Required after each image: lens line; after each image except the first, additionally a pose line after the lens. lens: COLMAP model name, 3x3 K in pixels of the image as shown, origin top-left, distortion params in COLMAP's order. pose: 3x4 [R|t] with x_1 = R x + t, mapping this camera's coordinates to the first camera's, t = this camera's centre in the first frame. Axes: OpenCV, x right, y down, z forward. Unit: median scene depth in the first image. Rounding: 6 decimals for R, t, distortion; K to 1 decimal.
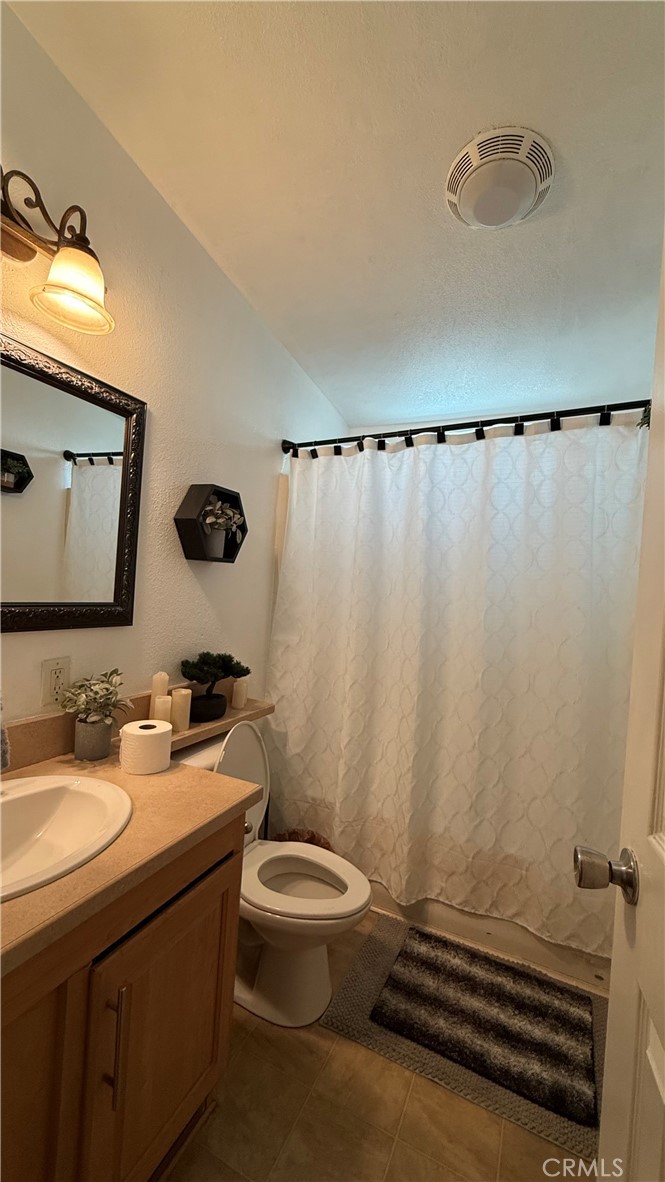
lens RADIAL K [[461.0, 0, 332.5], [0, 461.0, 591.0], [0, 0, 1]] dist [-0.000469, -0.000109]
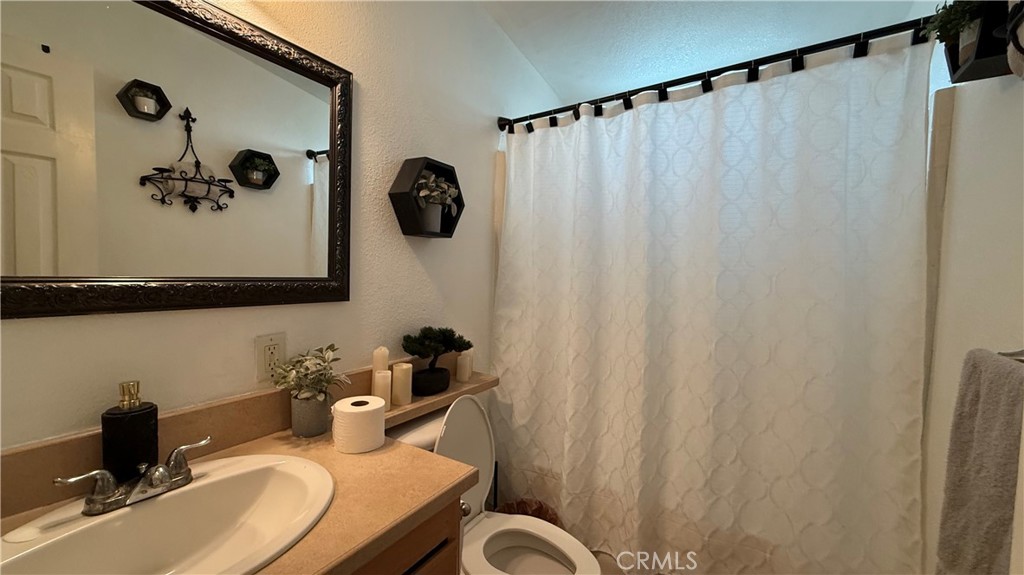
lens RADIAL K [[399.4, 0, 508.2], [0, 399.4, 288.6], [0, 0, 1]] dist [-0.000469, -0.000109]
pose [[0.991745, -0.031937, -0.124189, 0.011942], [0.035721, 0.998959, 0.028367, 0.029127], [0.123154, -0.032569, 0.991853, 0.149967]]
